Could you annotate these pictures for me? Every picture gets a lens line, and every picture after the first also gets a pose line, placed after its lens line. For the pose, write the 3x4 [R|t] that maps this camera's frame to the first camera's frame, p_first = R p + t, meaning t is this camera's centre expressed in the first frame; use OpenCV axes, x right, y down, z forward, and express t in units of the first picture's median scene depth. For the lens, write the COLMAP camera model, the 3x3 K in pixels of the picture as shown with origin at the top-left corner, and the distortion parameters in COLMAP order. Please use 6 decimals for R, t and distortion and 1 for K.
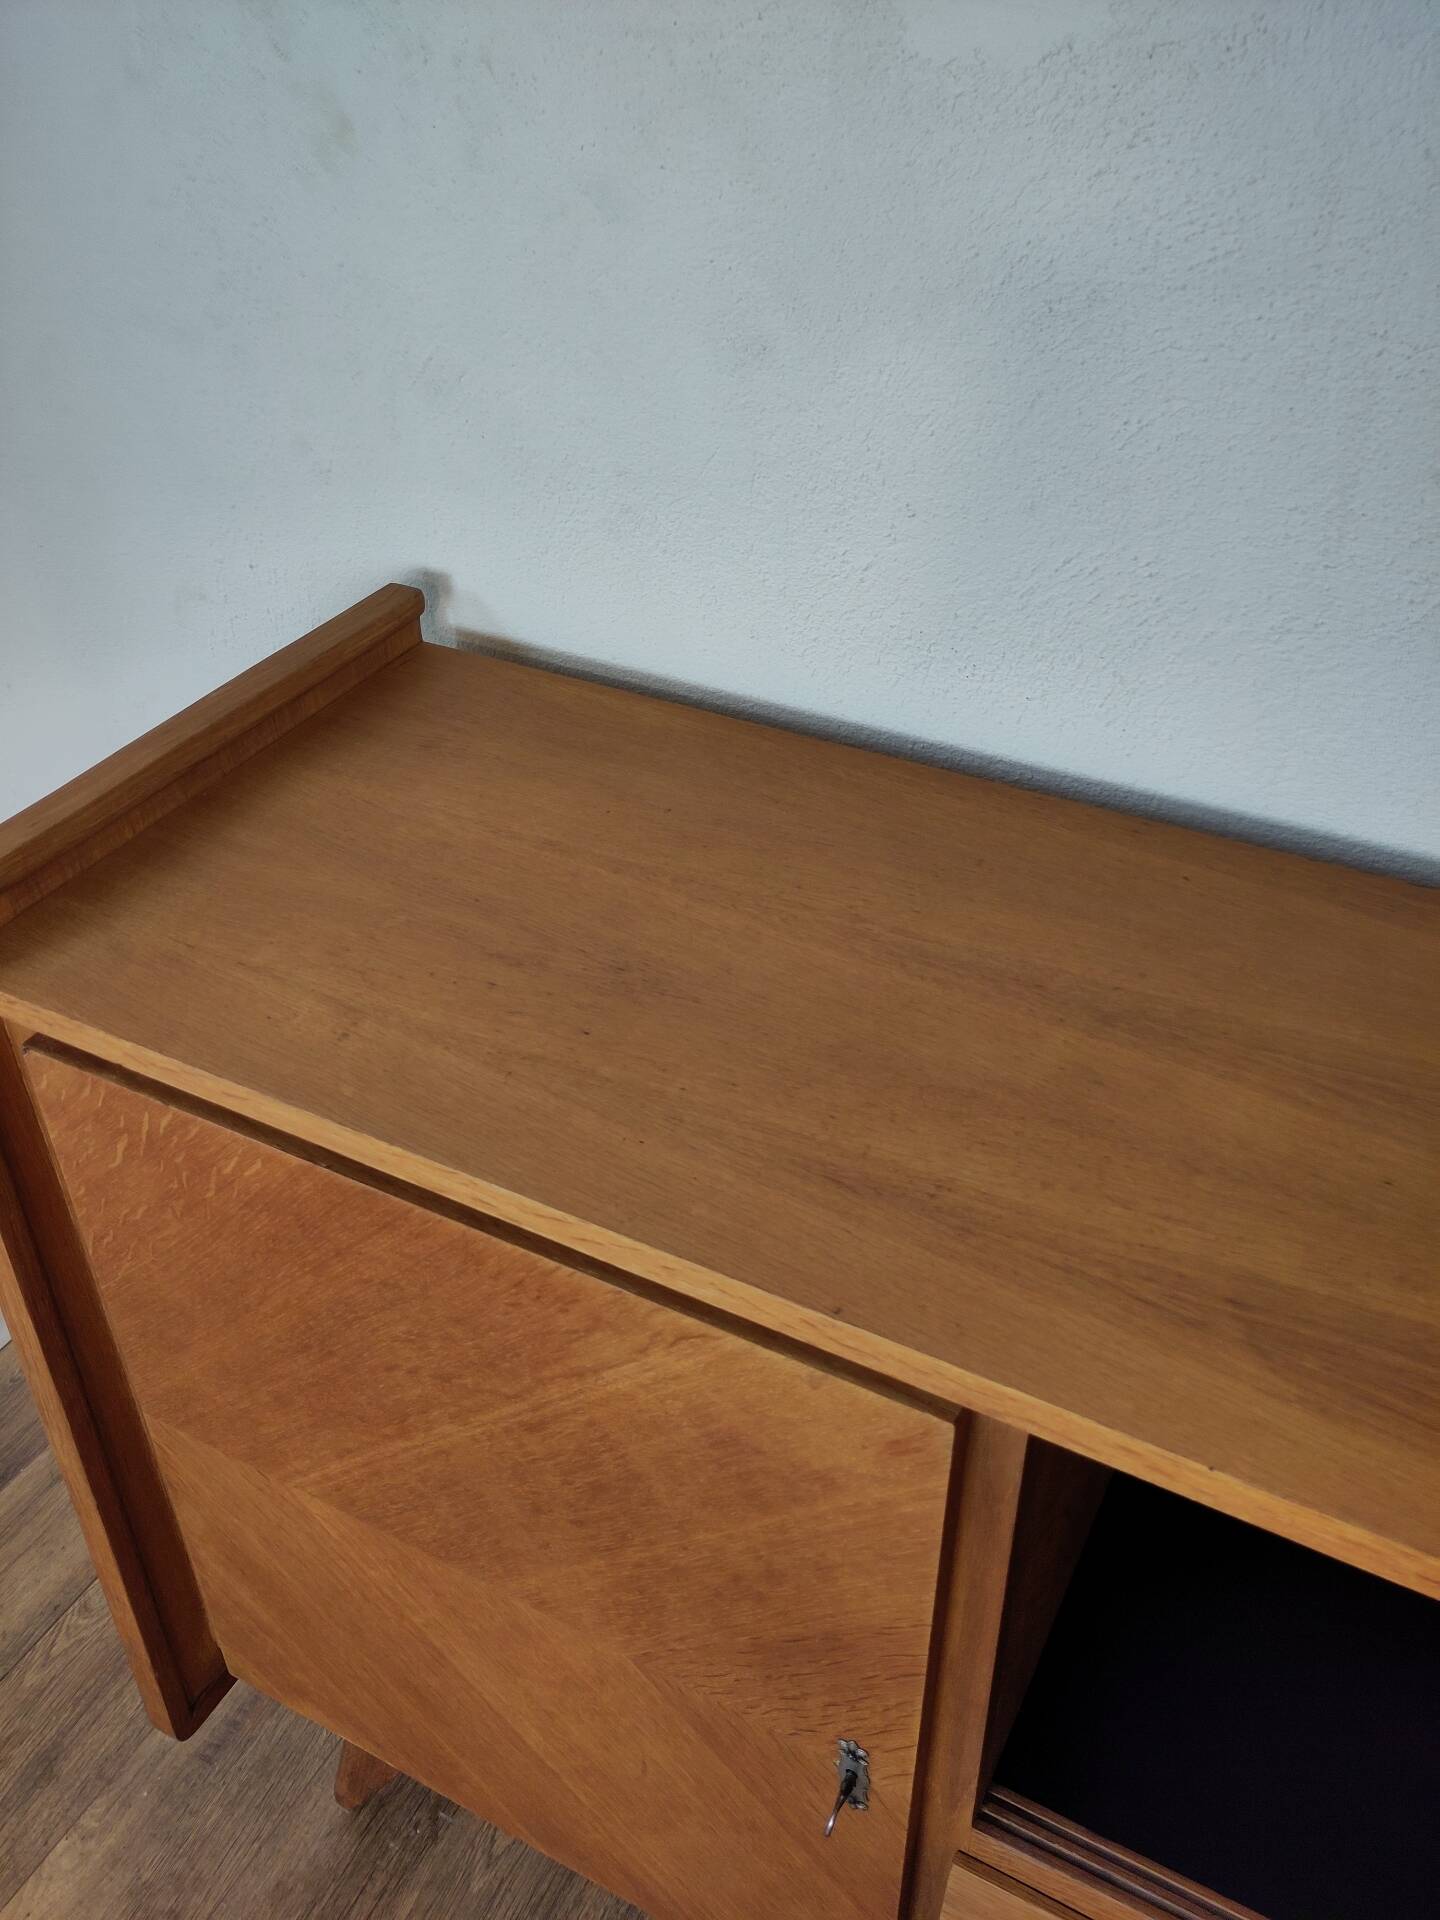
lens RADIAL K [[1701.6, 0, 682.8], [0, 1701.6, 970.2], [0, 0, 1]] dist [0.052868, -0.044547]
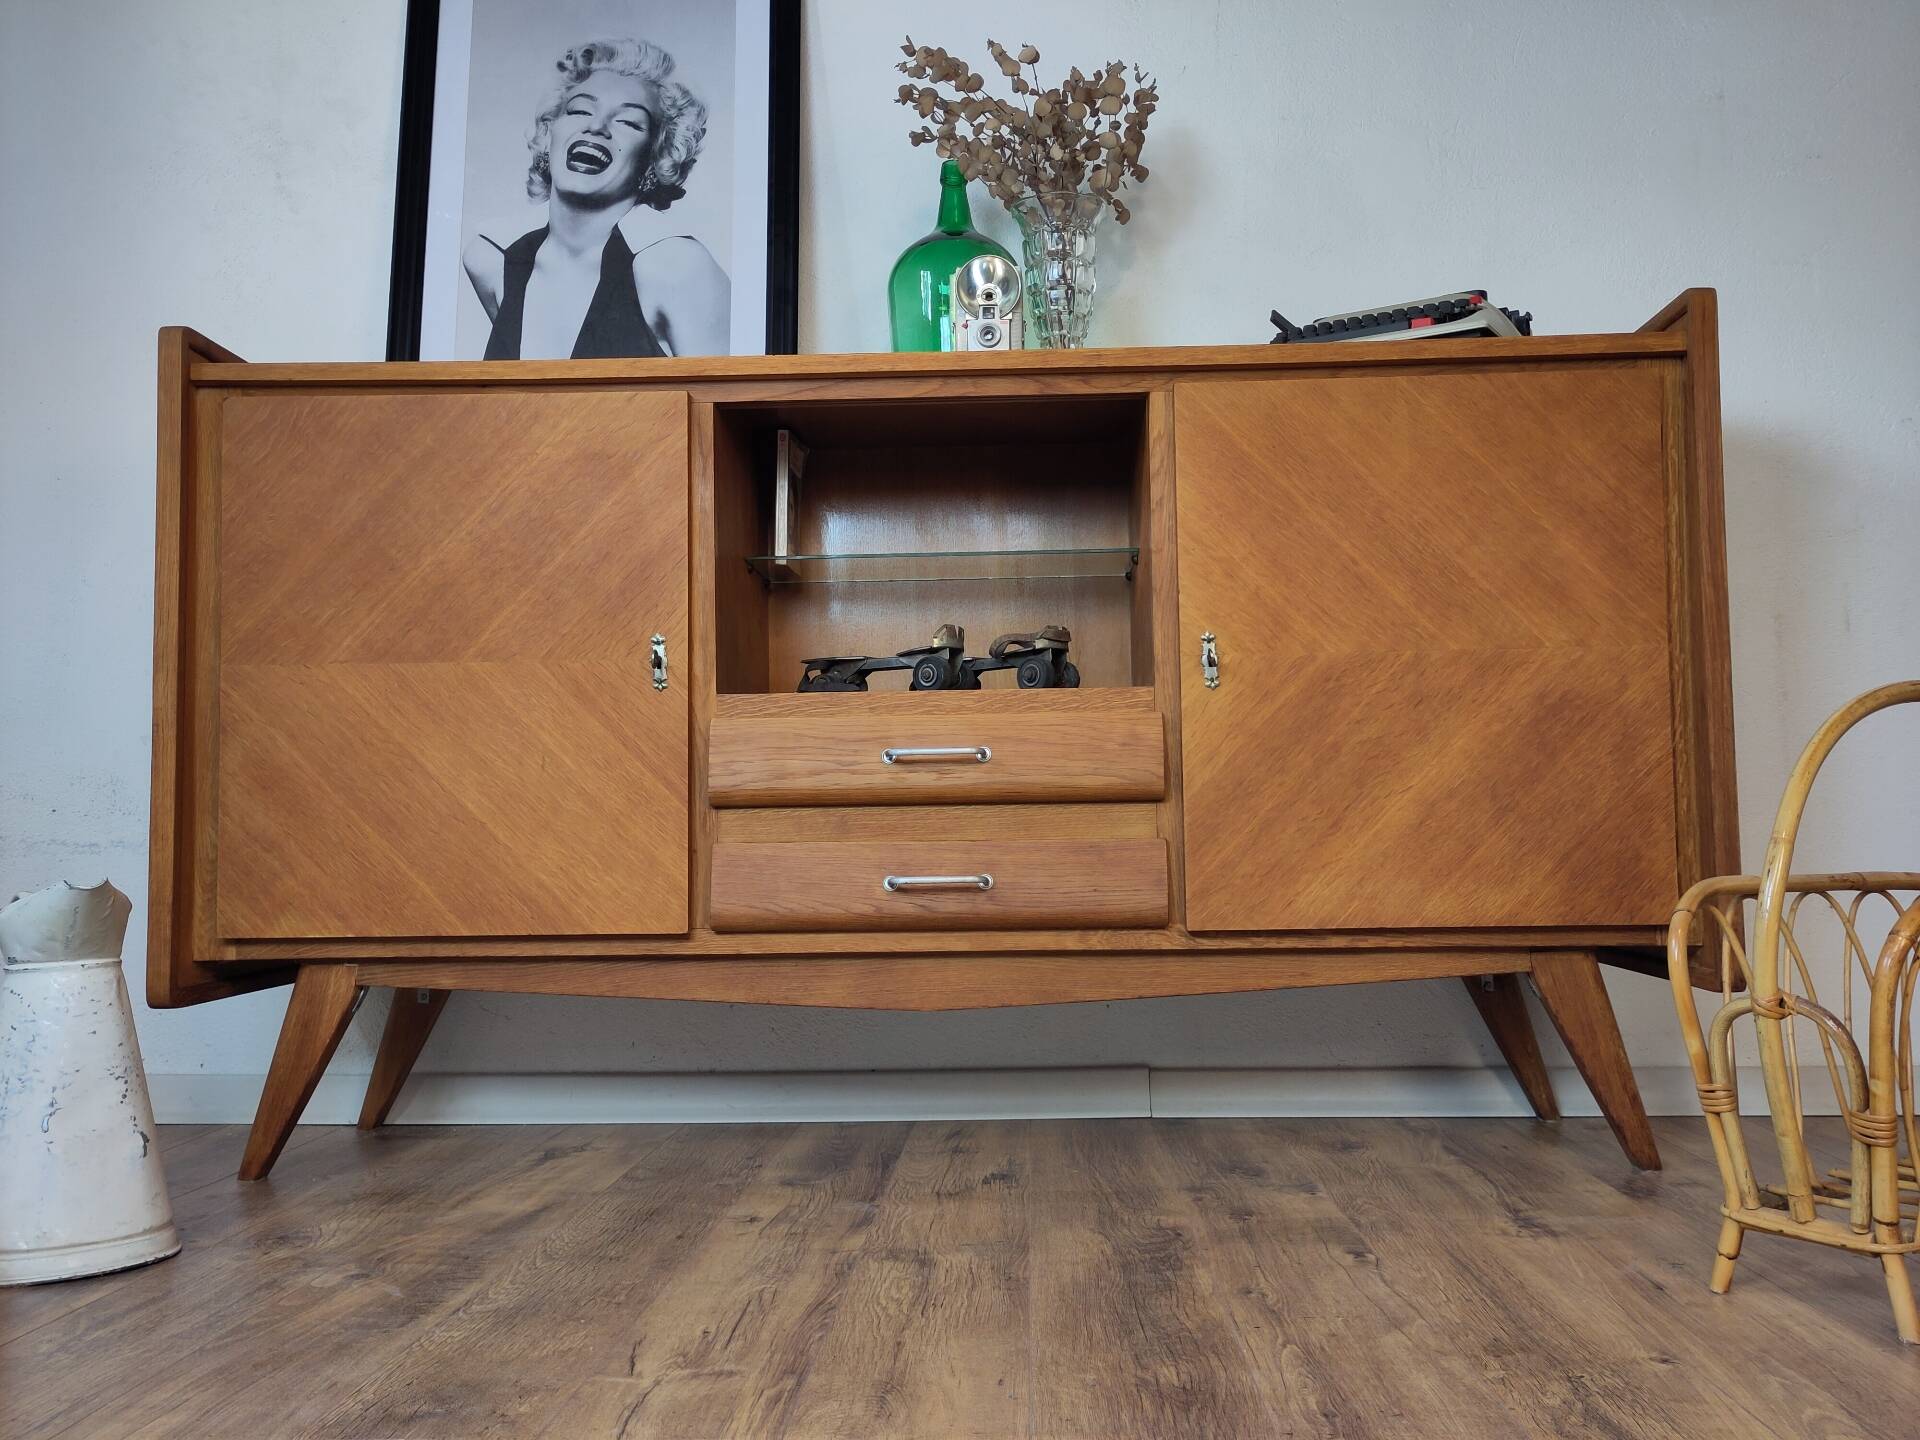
lens RADIAL K [[1701.6, 0, 972.8], [0, 1701.6, 733.6], [0, 0, 1]] dist [0.052868, -0.044547]
pose [[0.892090, 0.035432, 0.450466, -0.447110], [0.268536, 0.760198, -0.591597, 1.675489], [-0.363404, 0.648725, 0.668650, -0.446803]]
